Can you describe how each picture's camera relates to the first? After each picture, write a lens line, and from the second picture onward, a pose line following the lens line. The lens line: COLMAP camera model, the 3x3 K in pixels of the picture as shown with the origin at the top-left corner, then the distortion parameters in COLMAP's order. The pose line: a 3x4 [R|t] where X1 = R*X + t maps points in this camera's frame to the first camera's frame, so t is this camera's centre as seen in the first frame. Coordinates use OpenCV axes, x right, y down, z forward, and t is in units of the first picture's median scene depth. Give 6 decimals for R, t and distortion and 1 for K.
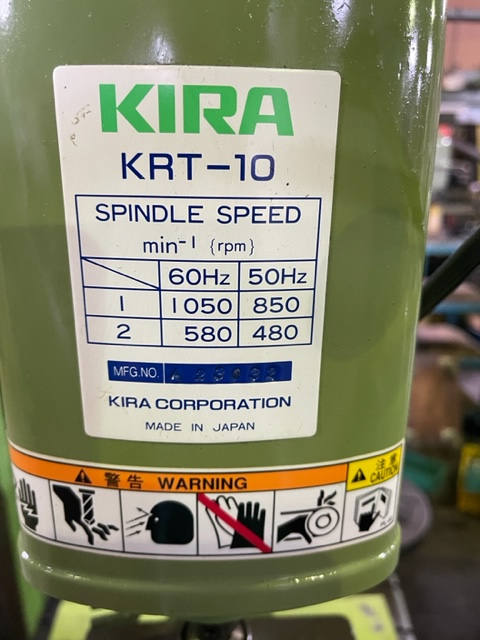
lens RADIAL K [[480.5, 0, 250.9], [0, 480.5, 317.6], [0, 0, 1]] dist [0.061519, -0.099377]
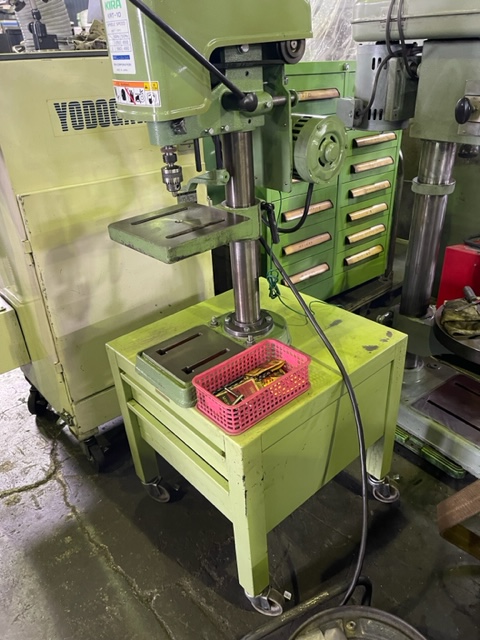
lens RADIAL K [[480.5, 0, 250.9], [0, 480.5, 317.6], [0, 0, 1]] dist [0.061519, -0.099377]
pose [[0.648379, 0.336840, -0.682747, 4.896898], [-0.197407, 0.940509, 0.276539, 0.941563], [0.735279, -0.044523, 0.676301, -1.537865]]
